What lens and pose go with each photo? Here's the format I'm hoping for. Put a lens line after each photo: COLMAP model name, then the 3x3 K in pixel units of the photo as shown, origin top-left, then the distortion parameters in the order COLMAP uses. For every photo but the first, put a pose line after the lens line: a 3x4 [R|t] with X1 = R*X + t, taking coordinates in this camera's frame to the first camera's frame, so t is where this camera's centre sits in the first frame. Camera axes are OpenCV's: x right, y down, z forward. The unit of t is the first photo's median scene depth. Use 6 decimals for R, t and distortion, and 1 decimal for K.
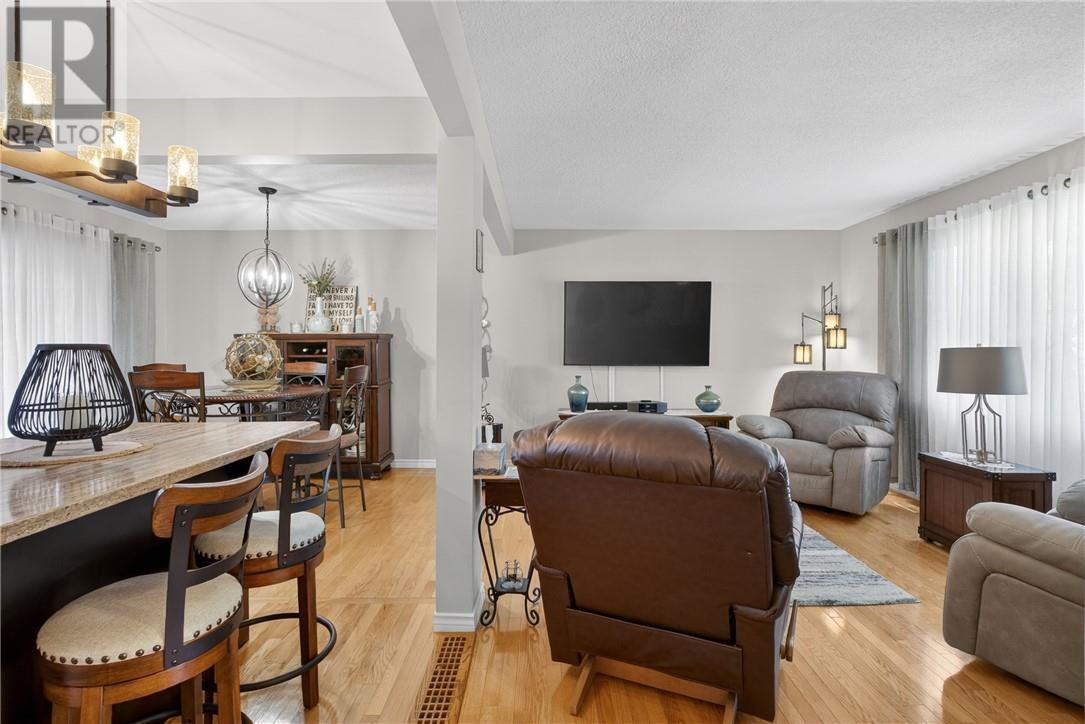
lens RADIAL K [[526.9, 0, 541.0], [0, 526.9, 349.8], [0, 0, 1]] dist [-0.003693, -0.000444]
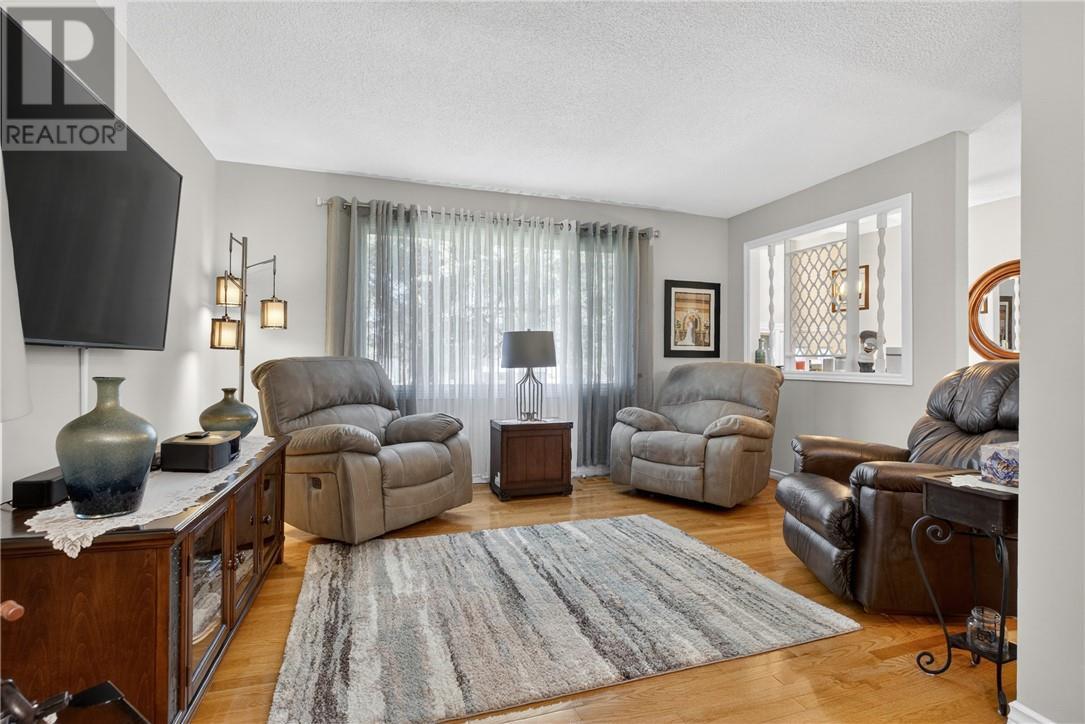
lens RADIAL K [[515.7, 0, 542.5], [0, 515.7, 362.0], [0, 0, 1]] dist [-0.003237, -0.000230]
pose [[-0.319390, -0.001346, 0.947622, -0.276918], [0.007844, 0.999961, 0.004064, 0.045632], [-0.947591, 0.008731, -0.319367, 1.005116]]
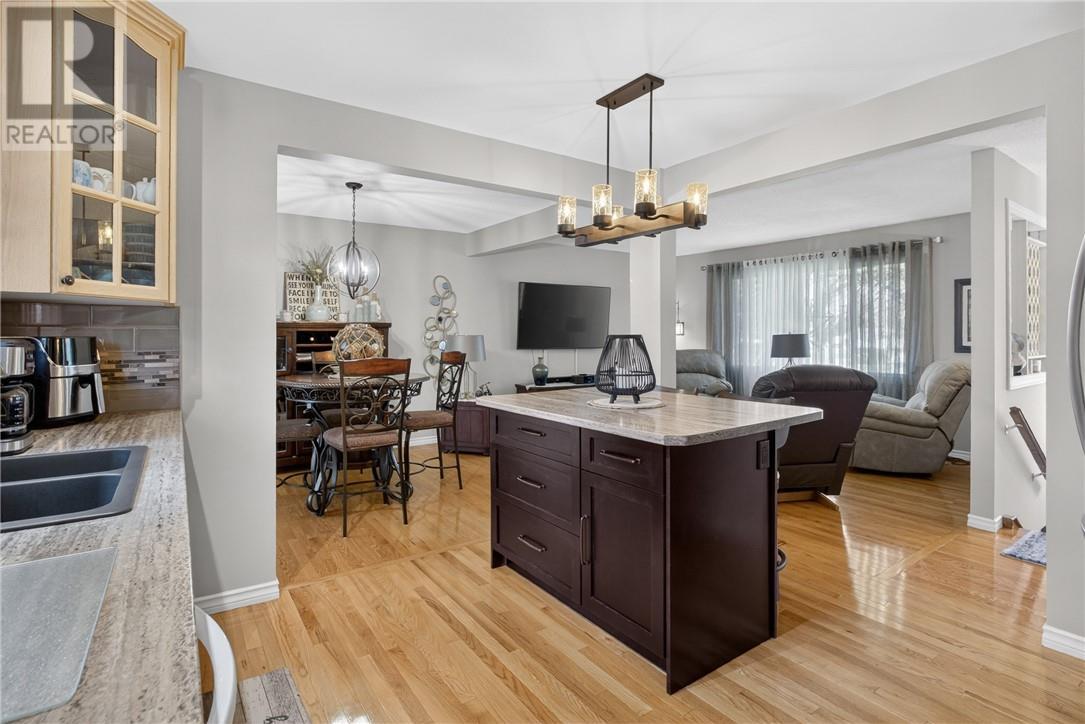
lens RADIAL K [[542.8, 0, 540.0], [0, 542.8, 330.0], [0, 0, 1]] dist [0.000965, -0.000011]
pose [[0.815210, 0.001297, 0.579163, -0.806823], [0.005687, 0.999931, -0.010244, -0.003555], [-0.579137, 0.011644, 0.815147, -0.081263]]
